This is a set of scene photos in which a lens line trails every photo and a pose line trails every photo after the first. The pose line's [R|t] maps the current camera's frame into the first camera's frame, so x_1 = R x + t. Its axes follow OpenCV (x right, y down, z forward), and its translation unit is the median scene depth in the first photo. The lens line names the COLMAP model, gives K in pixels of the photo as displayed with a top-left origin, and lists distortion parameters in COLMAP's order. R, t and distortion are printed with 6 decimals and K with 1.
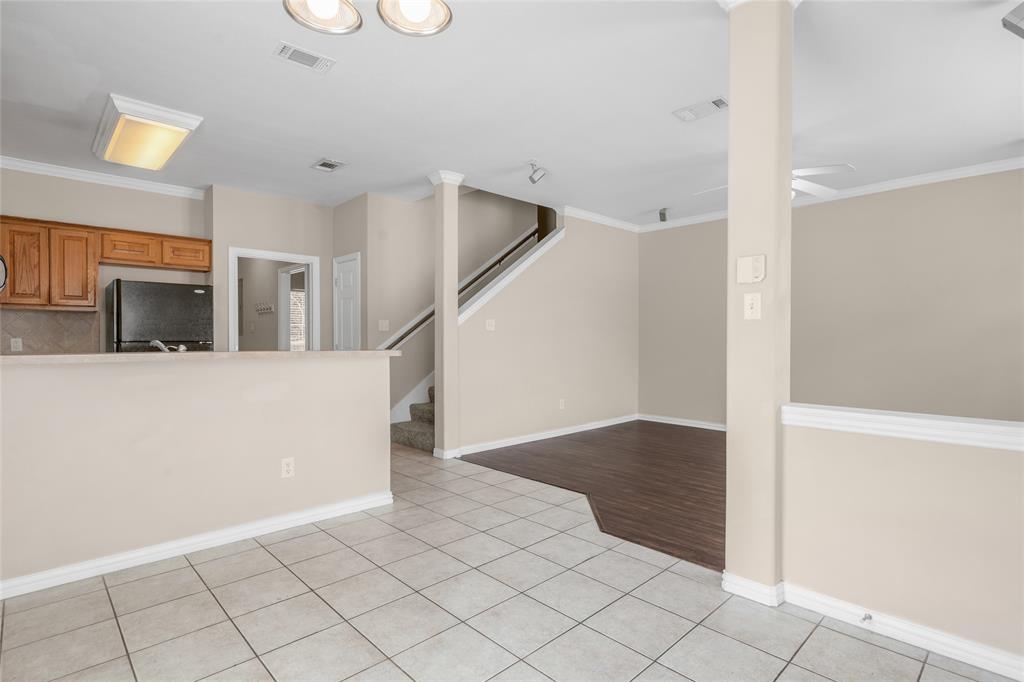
lens RADIAL K [[524.9, 0, 517.9], [0, 524.9, 339.9], [0, 0, 1]] dist [0.002036, -0.000481]
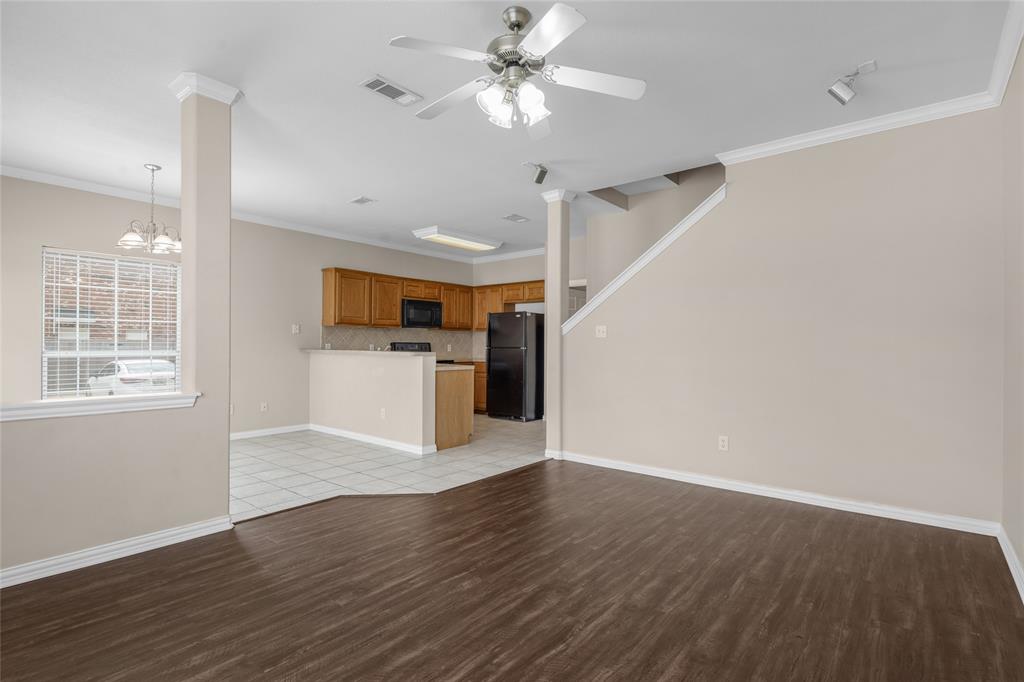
lens RADIAL K [[493.6, 0, 490.5], [0, 493.6, 342.6], [0, 0, 1]] dist [0.001229, 0.000343]
pose [[0.071029, -0.001266, -0.997473, 0.850189], [-0.007166, 0.999973, -0.001780, -0.005922], [0.997449, 0.007274, 0.071018, 0.781342]]
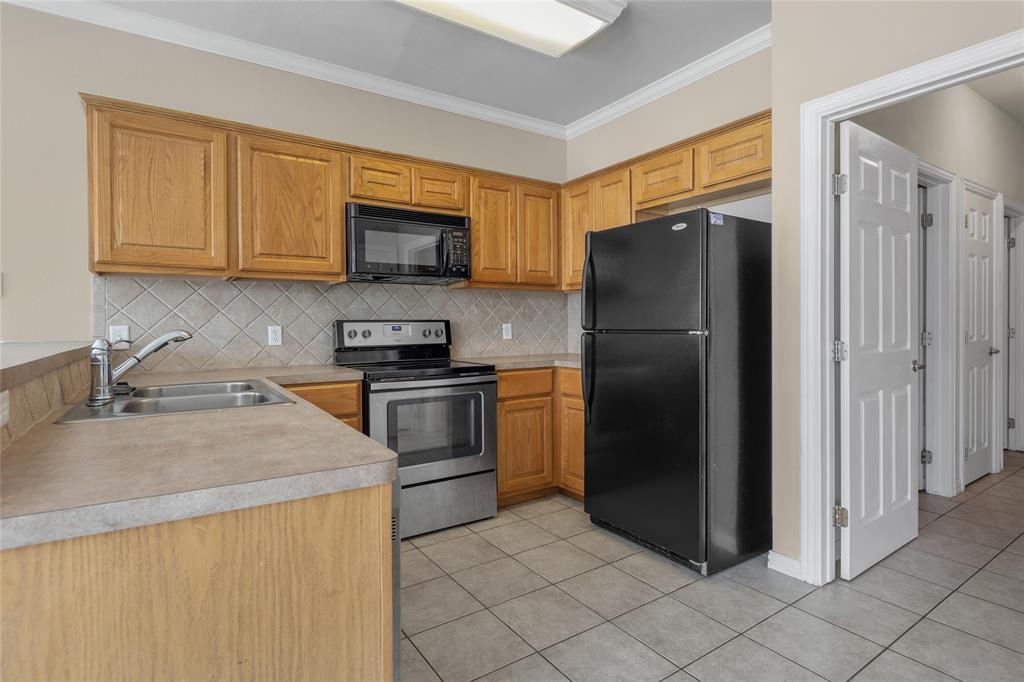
lens RADIAL K [[524.9, 0, 516.5], [0, 524.9, 331.8], [0, 0, 1]] dist [0.002036, -0.000481]
pose [[-0.165481, 0.014777, -0.986102, -0.105081], [0.002671, 0.999891, 0.014535, -0.004244], [0.986209, -0.000228, -0.165502, 0.900887]]
